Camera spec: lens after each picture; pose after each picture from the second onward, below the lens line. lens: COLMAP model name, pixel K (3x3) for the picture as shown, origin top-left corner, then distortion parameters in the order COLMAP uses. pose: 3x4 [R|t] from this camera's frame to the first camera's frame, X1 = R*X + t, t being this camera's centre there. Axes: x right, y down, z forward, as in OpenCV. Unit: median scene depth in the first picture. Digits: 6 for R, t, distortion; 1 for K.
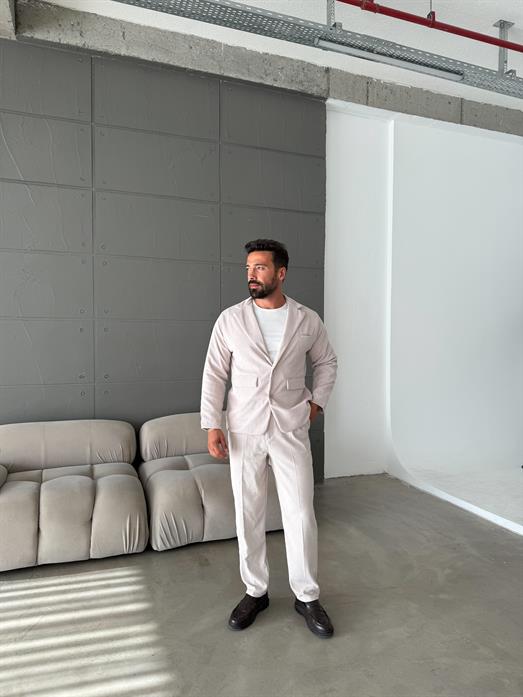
lens RADIAL K [[504.0, 0, 267.7], [0, 504.0, 345.1], [0, 0, 1]] dist [0.003205, -0.012361]
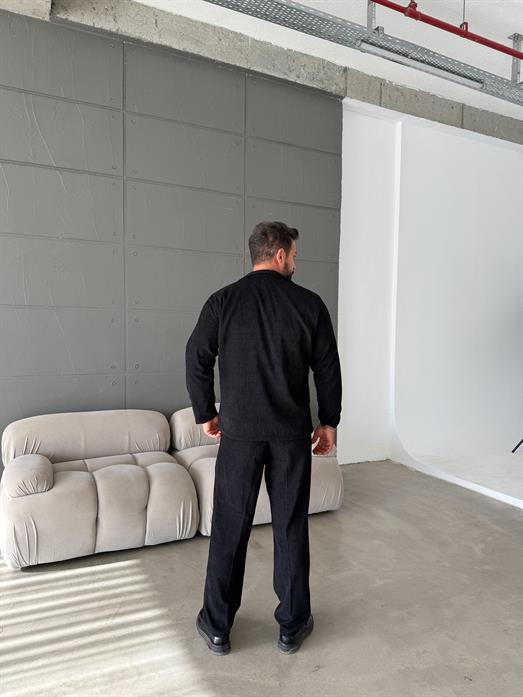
lens RADIAL K [[504.0, 0, 263.4], [0, 504.0, 347.6], [0, 0, 1]] dist [0.003205, -0.012361]
pose [[0.994991, 0.005334, 0.099818, -0.175979], [-0.007257, 0.999795, 0.018919, 0.003676], [-0.099697, -0.019549, 0.994826, -0.020558]]
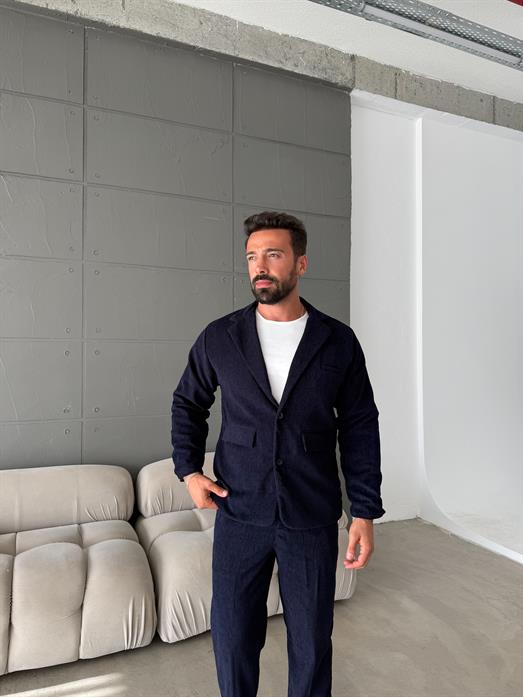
lens RADIAL K [[504.0, 0, 261.9], [0, 504.0, 342.2], [0, 0, 1]] dist [0.003205, -0.012361]
pose [[0.999228, -0.000227, 0.039291, -0.089502], [0.002058, 0.998913, -0.046564, -0.009313], [-0.039238, 0.046609, 0.998142, 0.178982]]
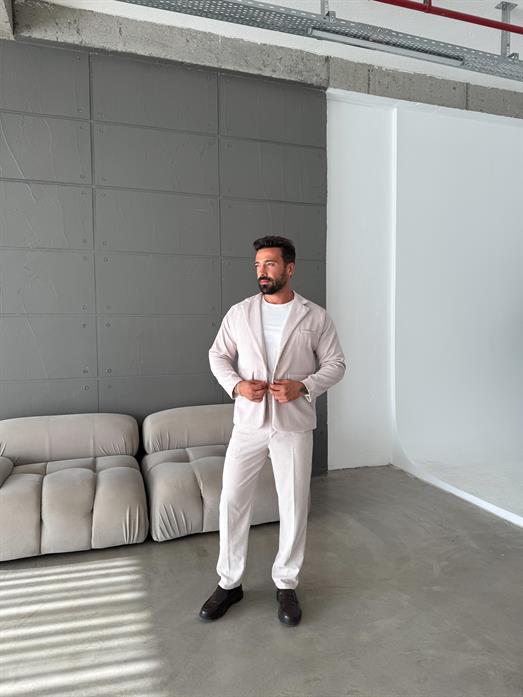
lens RADIAL K [[504.0, 0, 266.0], [0, 504.0, 346.1], [0, 0, 1]] dist [0.003205, -0.012361]
pose [[0.999117, -0.010343, -0.040727, 0.039525], [0.011162, 0.999739, 0.019919, -0.004696], [0.040511, -0.020356, 0.998972, -0.003533]]
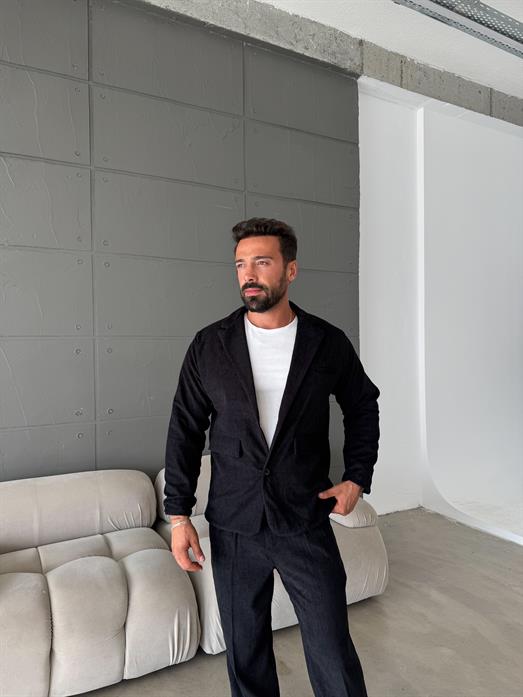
lens RADIAL K [[504.0, 0, 266.1], [0, 504.0, 344.7], [0, 0, 1]] dist [0.003205, -0.012361]
pose [[0.990472, -0.013436, 0.137056, -0.197697], [0.015745, 0.999752, -0.015776, -0.024473], [-0.136810, 0.017783, 0.990438, 0.217124]]
